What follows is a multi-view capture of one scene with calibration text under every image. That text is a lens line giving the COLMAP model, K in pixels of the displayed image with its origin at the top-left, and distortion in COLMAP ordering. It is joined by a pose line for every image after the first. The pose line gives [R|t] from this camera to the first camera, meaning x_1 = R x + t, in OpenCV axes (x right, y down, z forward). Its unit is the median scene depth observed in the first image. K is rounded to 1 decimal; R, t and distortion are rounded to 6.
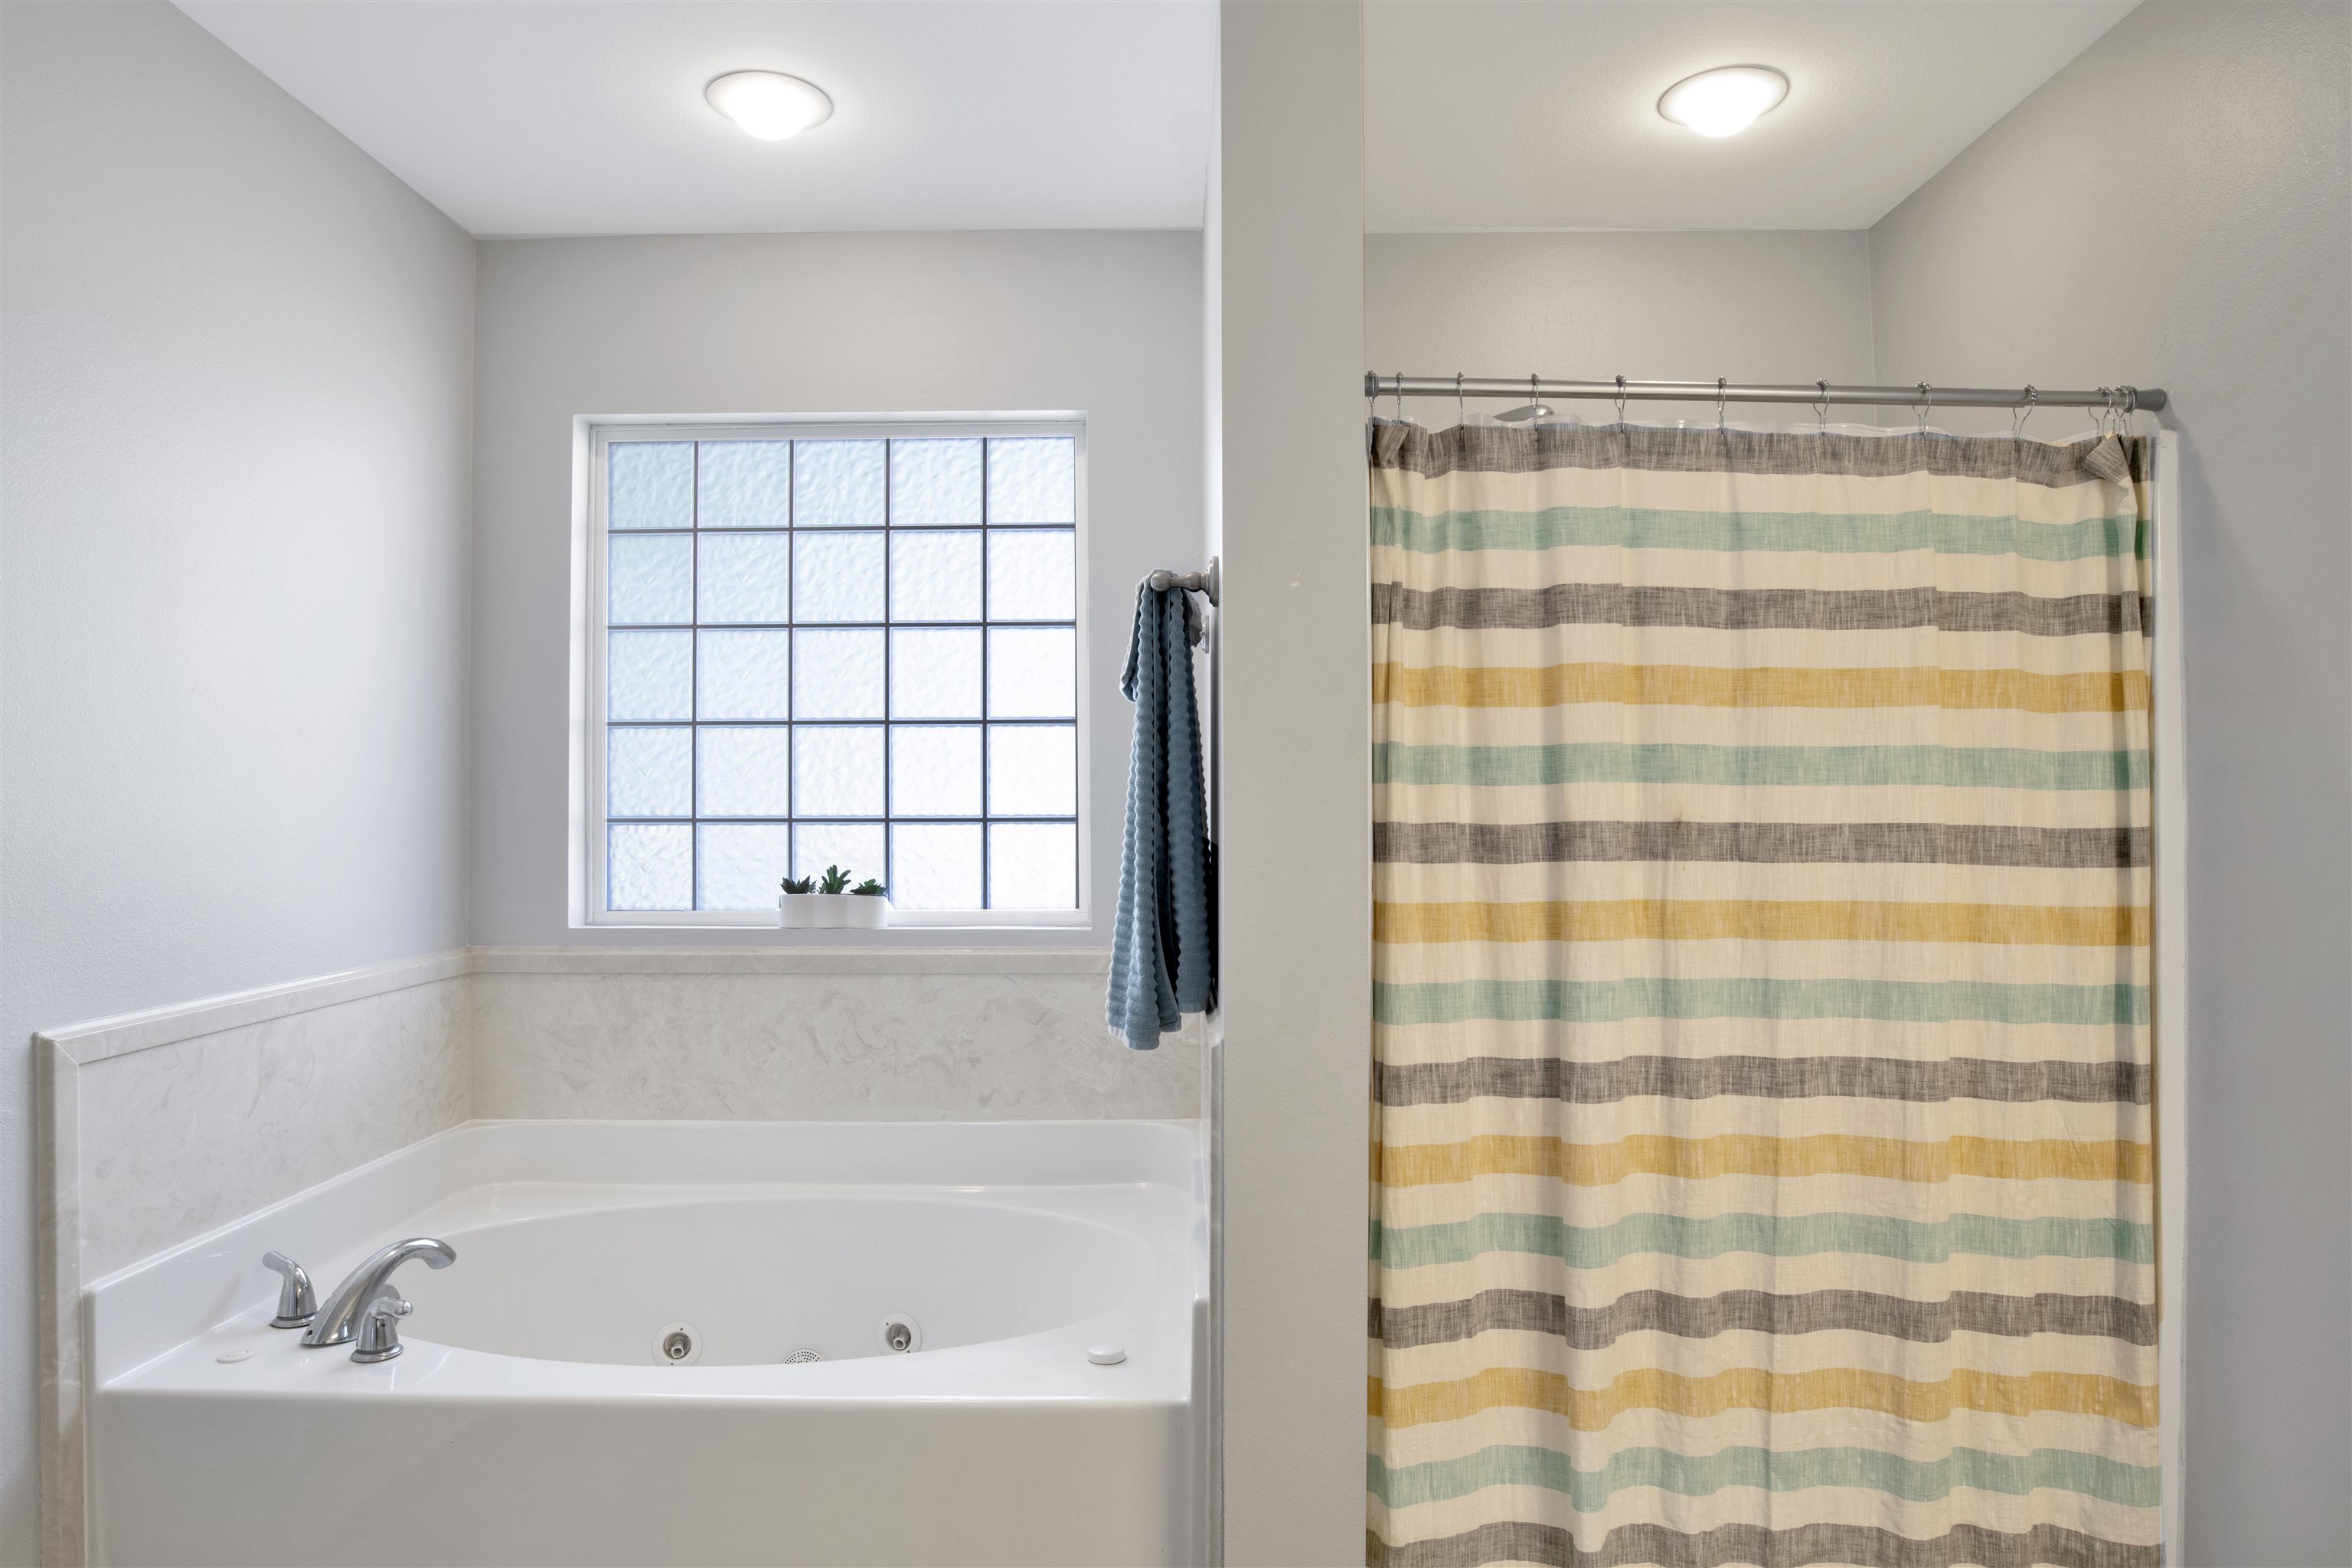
lens RADIAL K [[1413.1, 0, 1176.0], [0, 1413.1, 784.0], [0, 0, 1]] dist [-0.001192, -0.000007]
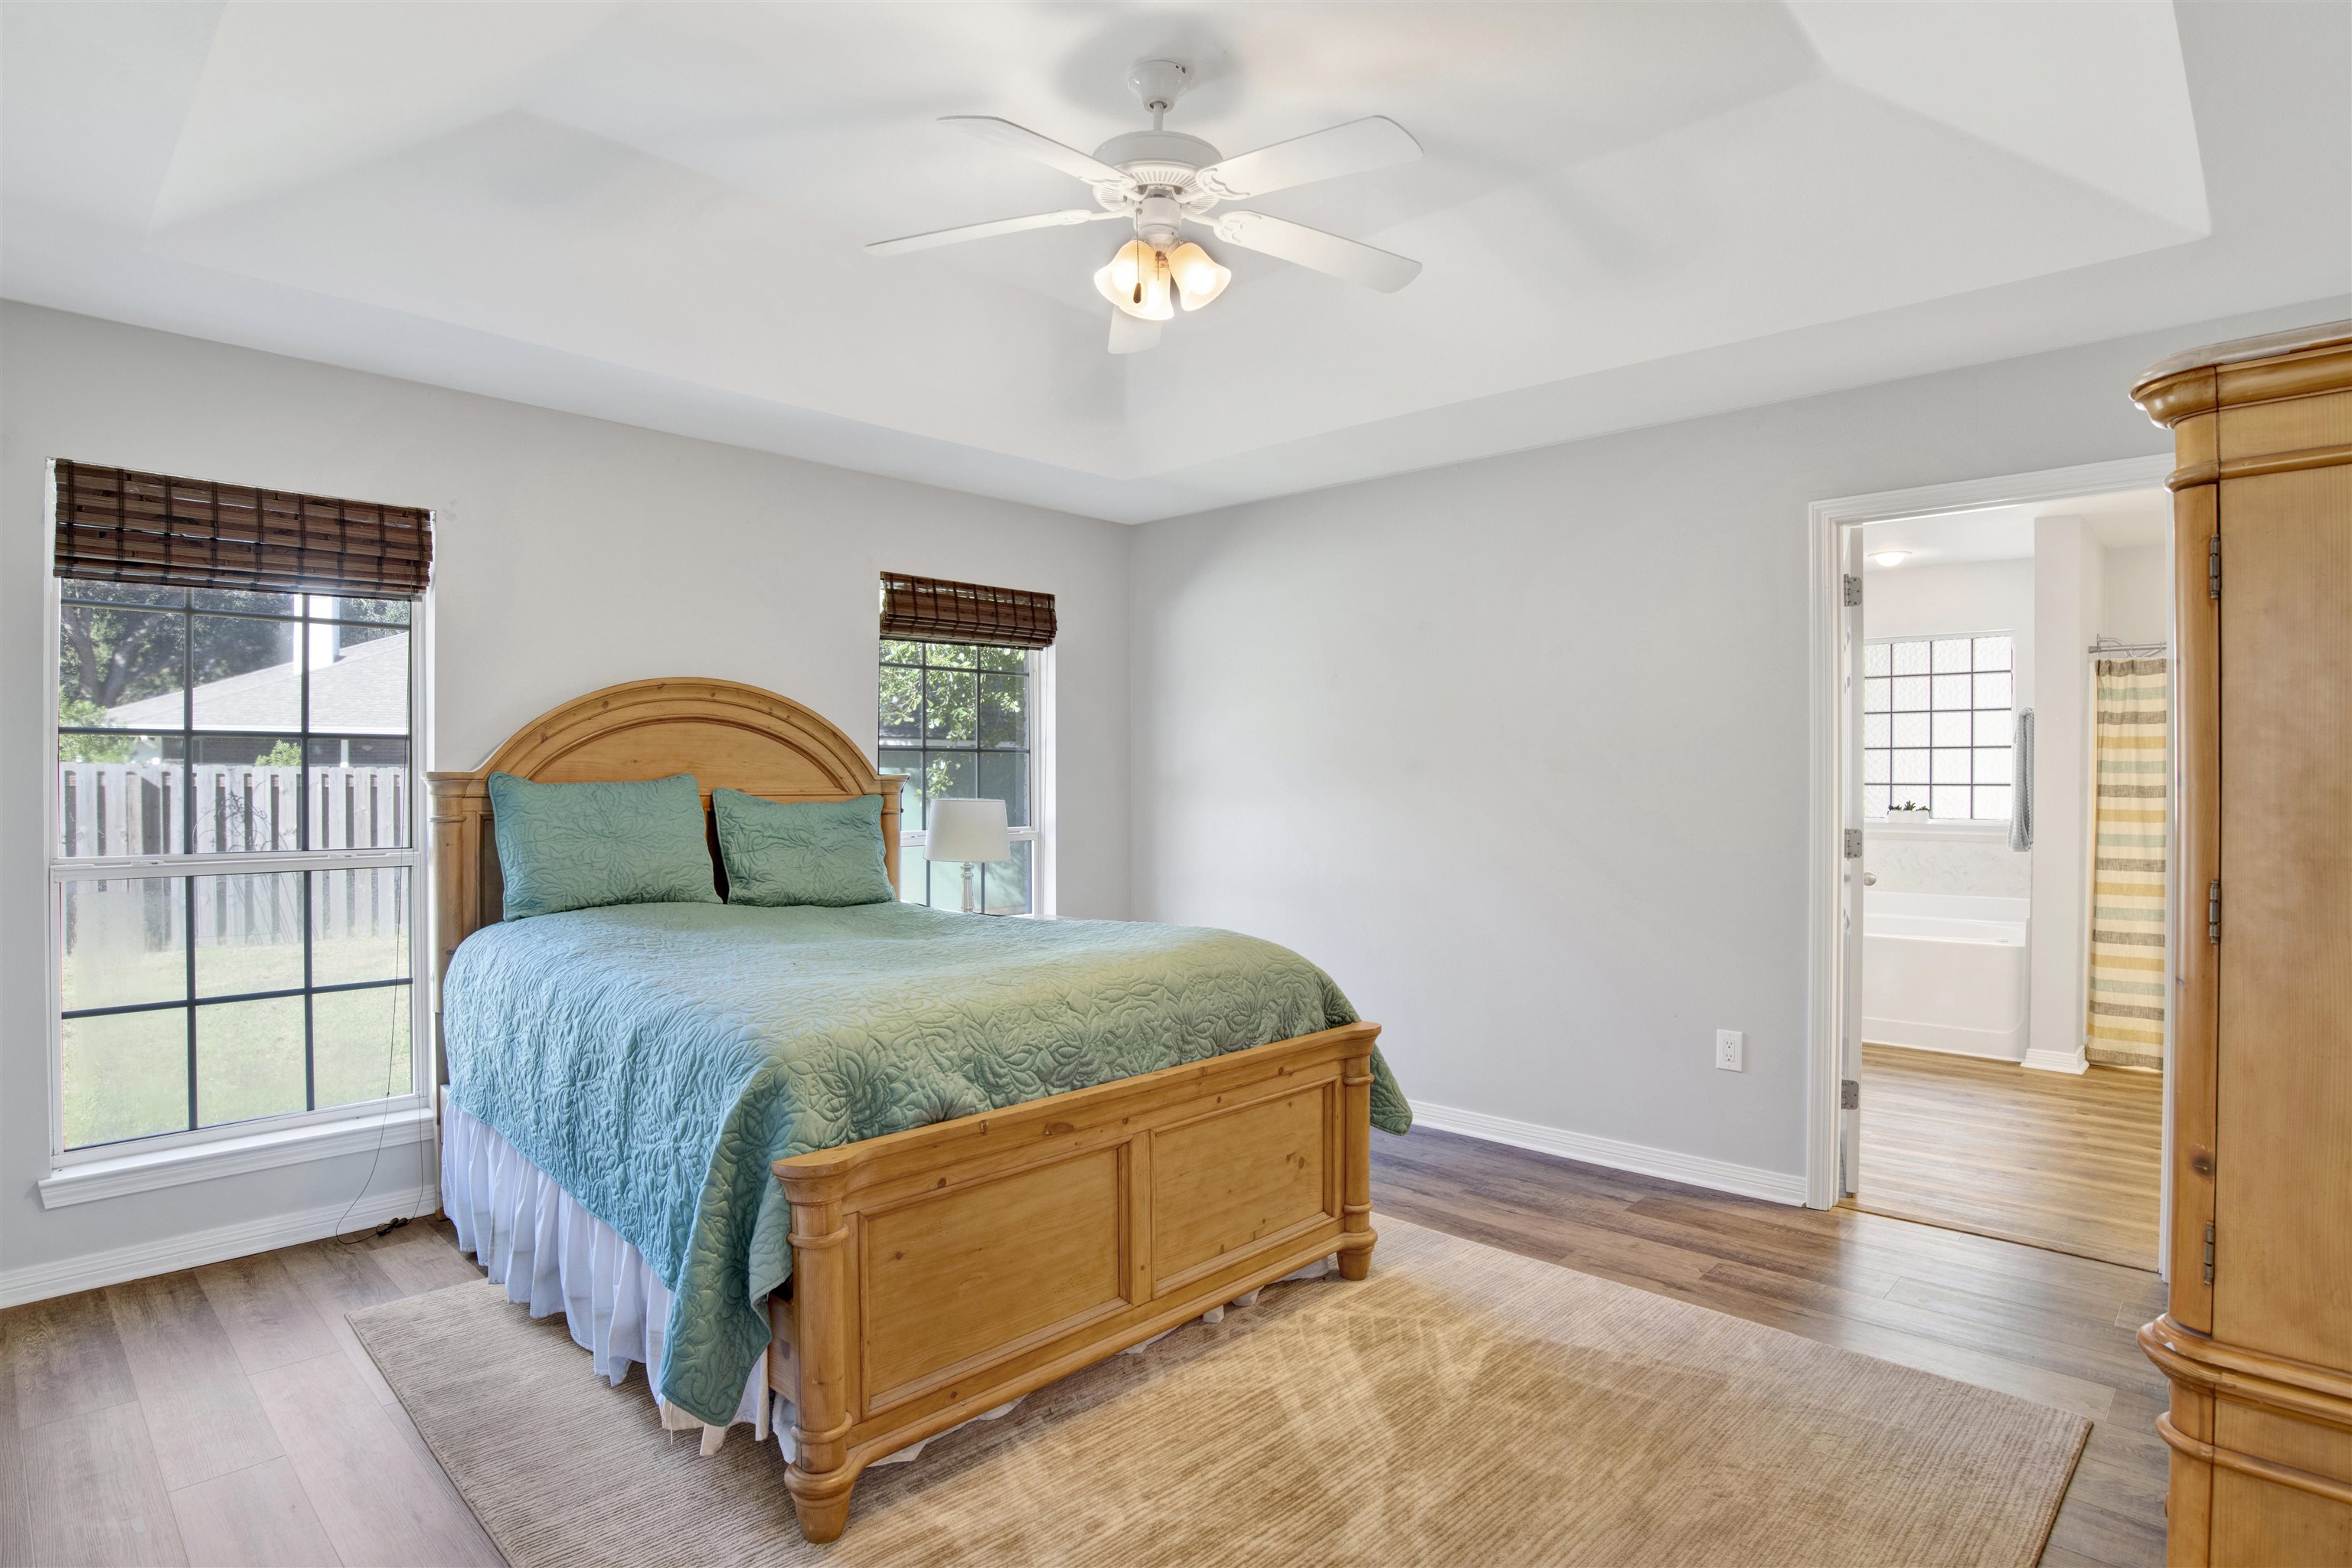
lens RADIAL K [[1225.9, 0, 1176.0], [0, 1225.9, 784.0], [0, 0, 1]] dist [-0.048610, 0.000823]
pose [[0.728148, 0.008111, -0.685371, 0.440868], [0.005128, 0.999838, 0.017281, -0.030466], [0.685400, -0.016098, 0.727989, -2.287743]]
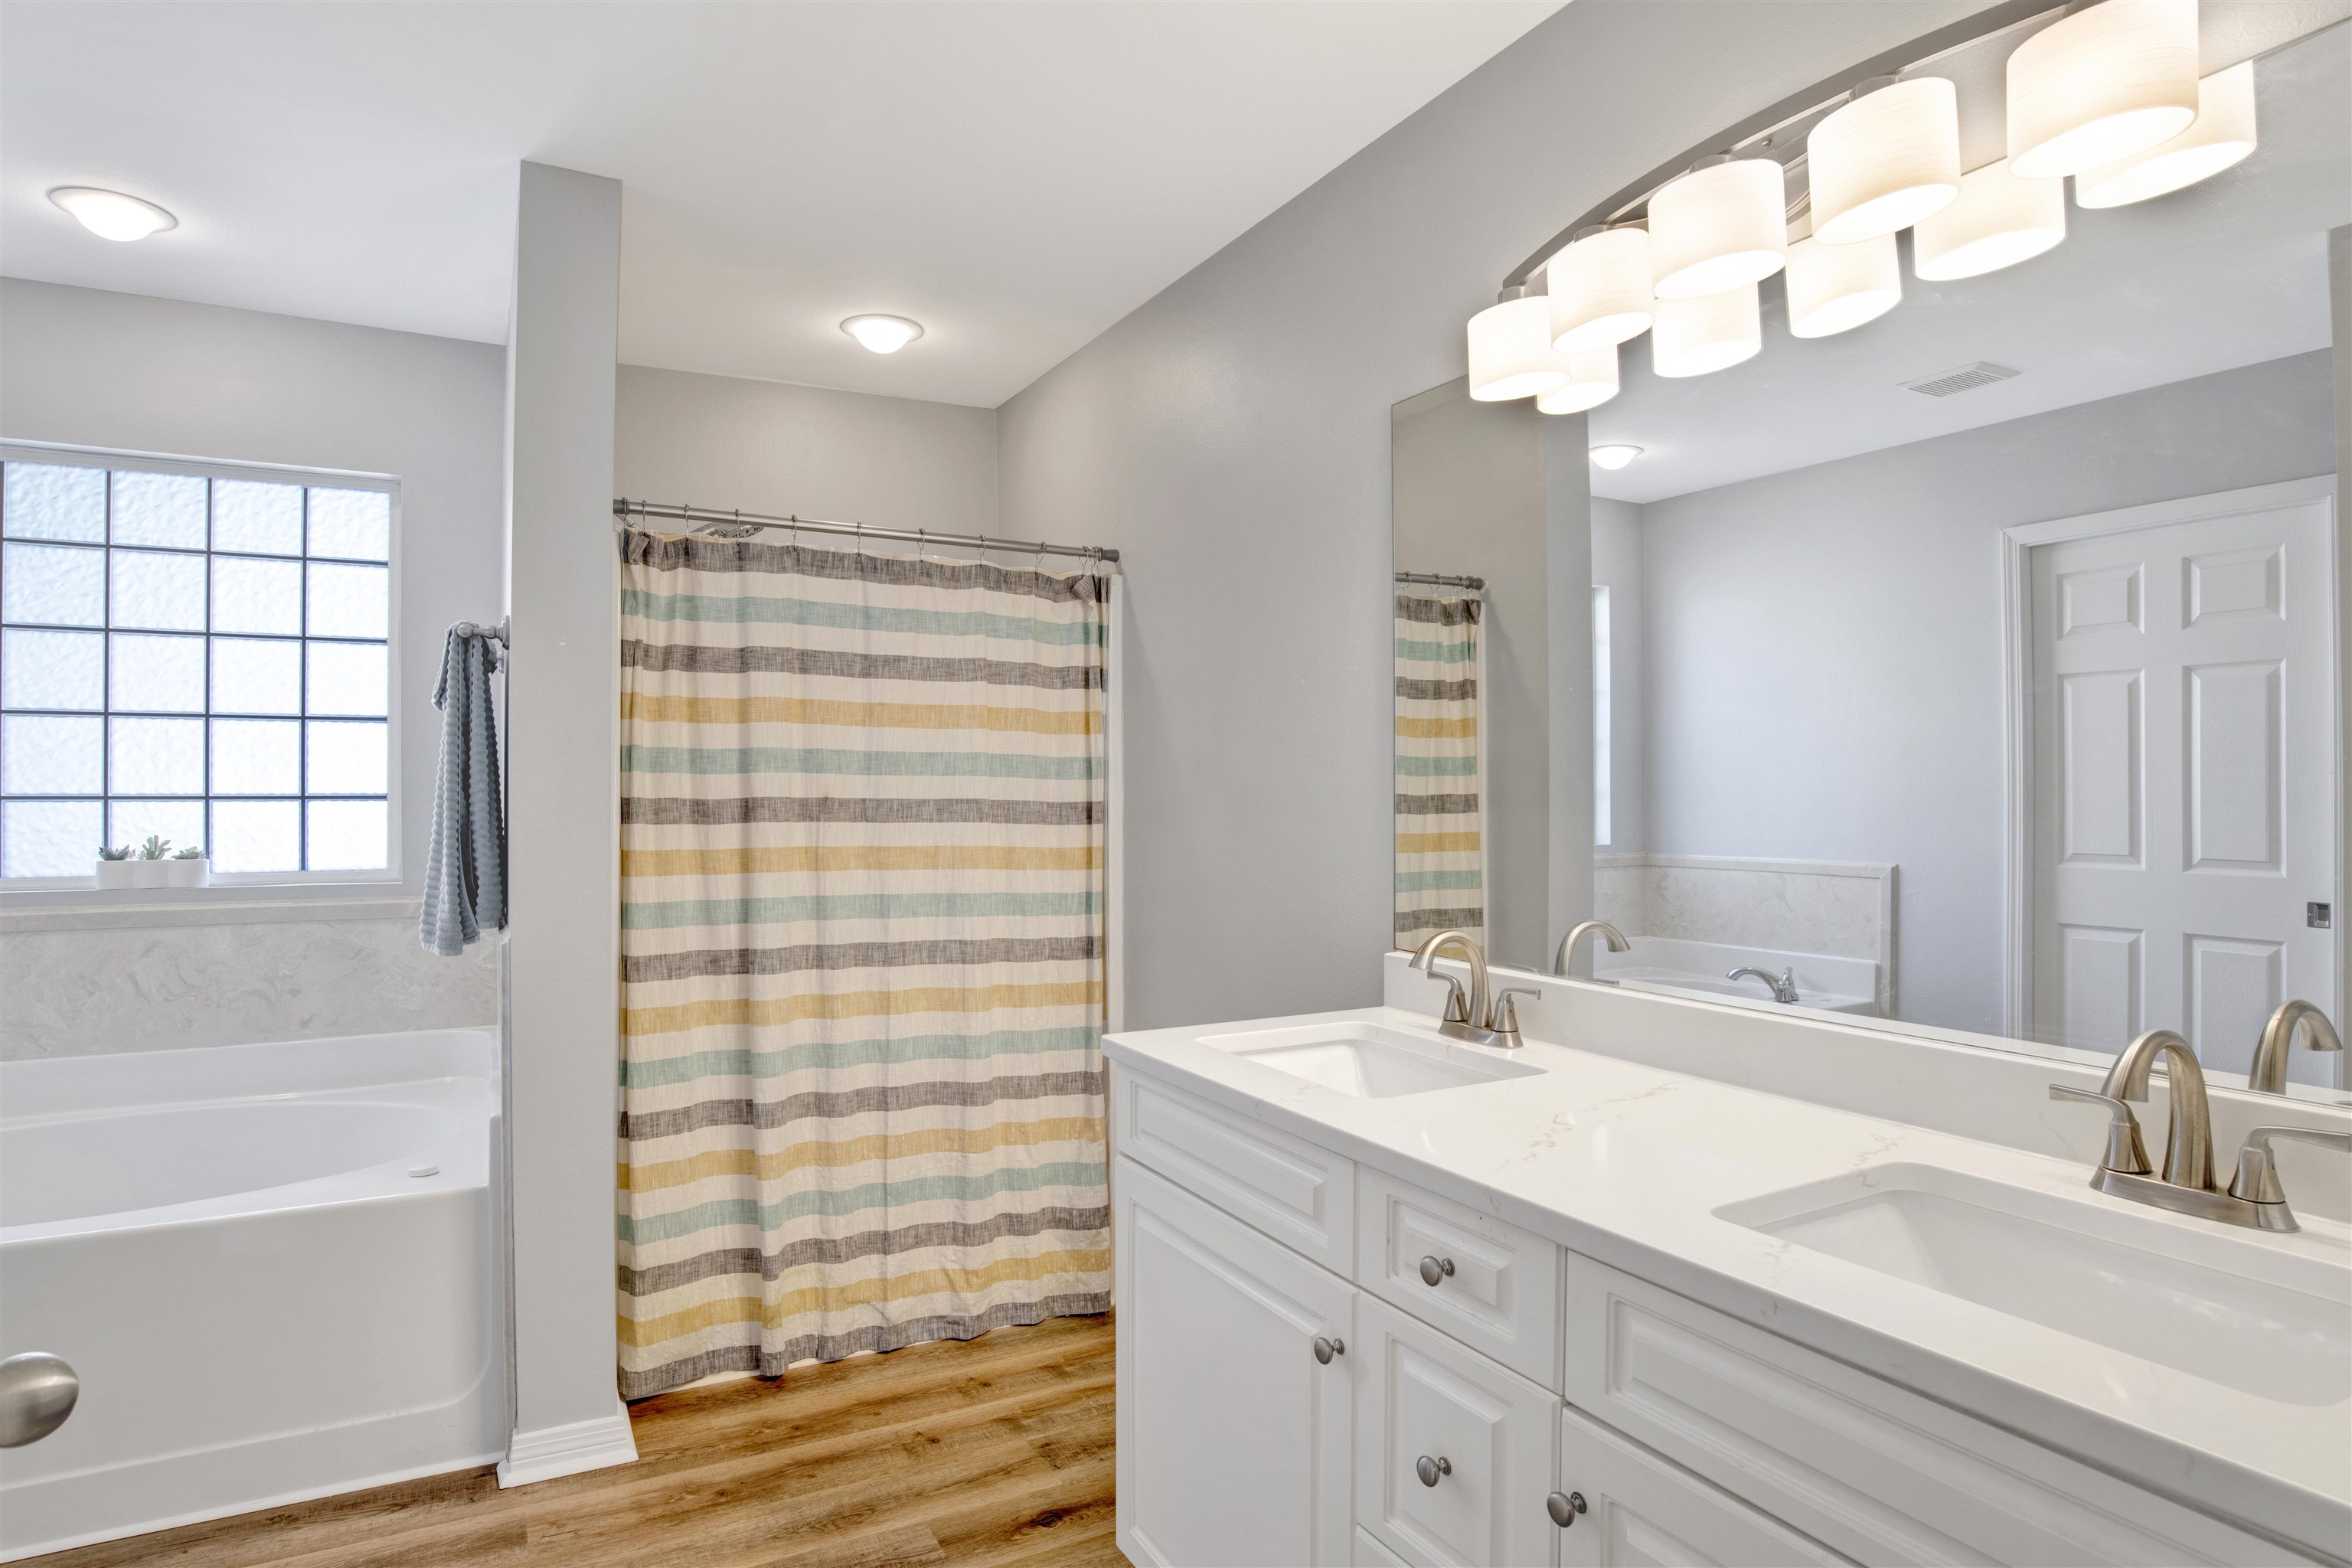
lens RADIAL K [[1252.4, 0, 1183.4], [0, 1252.4, 788.7], [0, 0, 1]] dist [-0.074831, 0.029324]
pose [[0.865852, 0.003761, 0.500286, -0.000346], [-0.010847, 0.999878, 0.011255, -0.003488], [-0.500183, -0.015172, 0.865787, -0.410109]]
